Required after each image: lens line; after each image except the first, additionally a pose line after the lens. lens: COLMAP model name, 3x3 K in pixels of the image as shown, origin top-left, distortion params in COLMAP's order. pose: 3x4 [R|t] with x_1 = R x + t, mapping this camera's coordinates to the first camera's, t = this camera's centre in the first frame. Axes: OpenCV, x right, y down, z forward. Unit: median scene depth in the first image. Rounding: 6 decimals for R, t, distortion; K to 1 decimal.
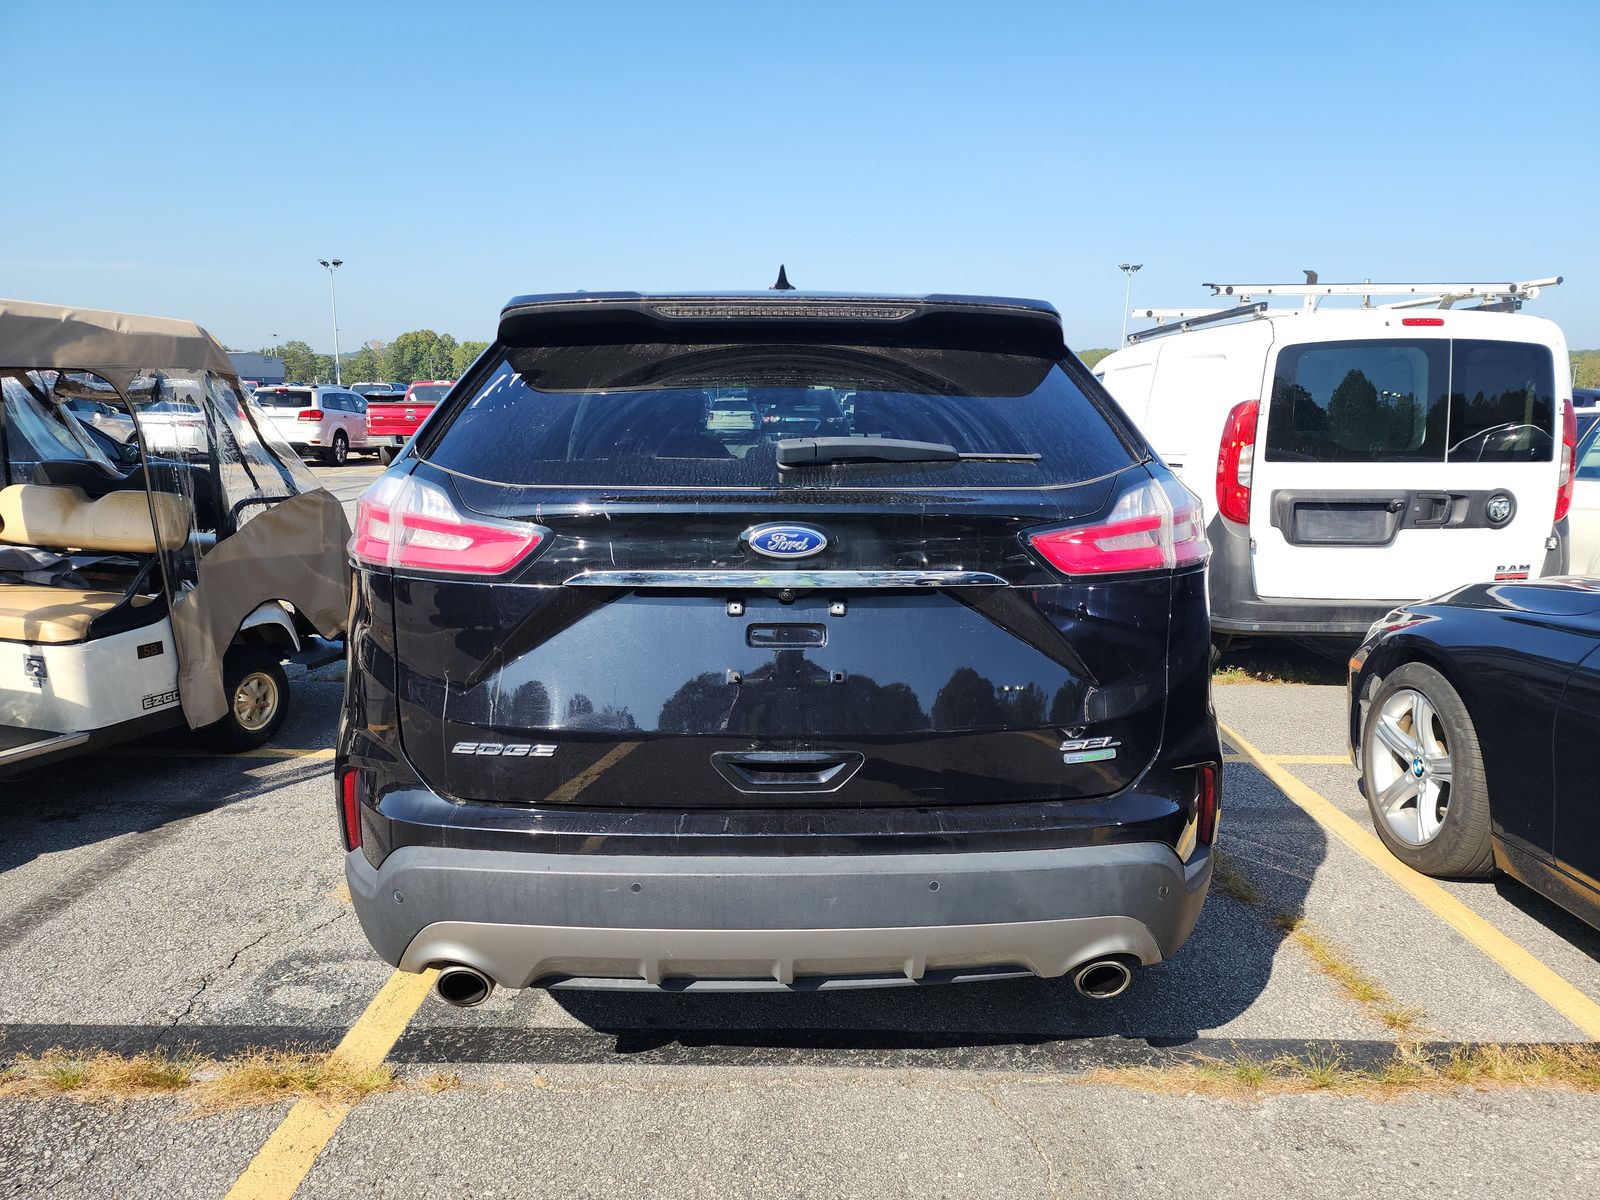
lens RADIAL K [[1087.7, 0, 791.2], [0, 1087.7, 602.8], [0, 0, 1]] dist [0.042897, -0.046506]
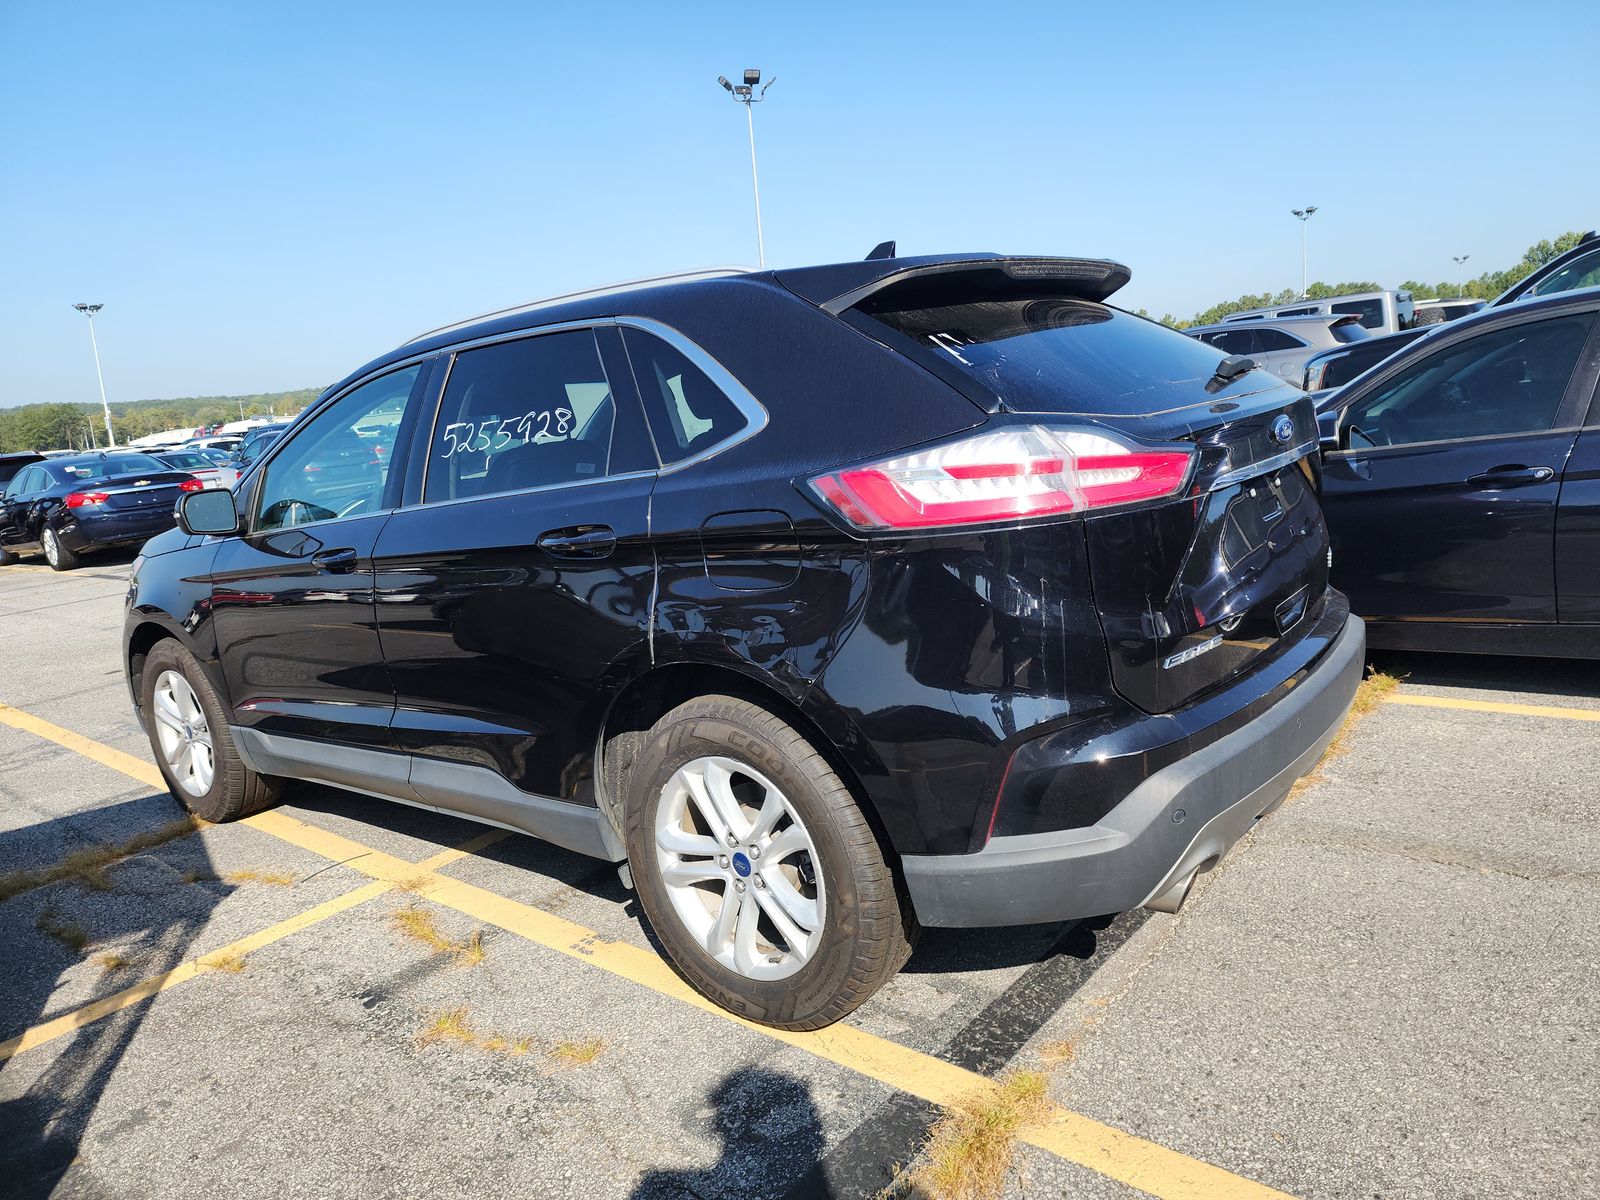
lens RADIAL K [[1087.7, 0, 791.2], [0, 1087.7, 602.8], [0, 0, 1]] dist [0.042897, -0.046506]
pose [[0.647579, -0.223697, 0.728424, -1.062359], [0.257024, 0.964041, 0.067557, -0.072887], [-0.717342, 0.143474, 0.681788, 0.433185]]
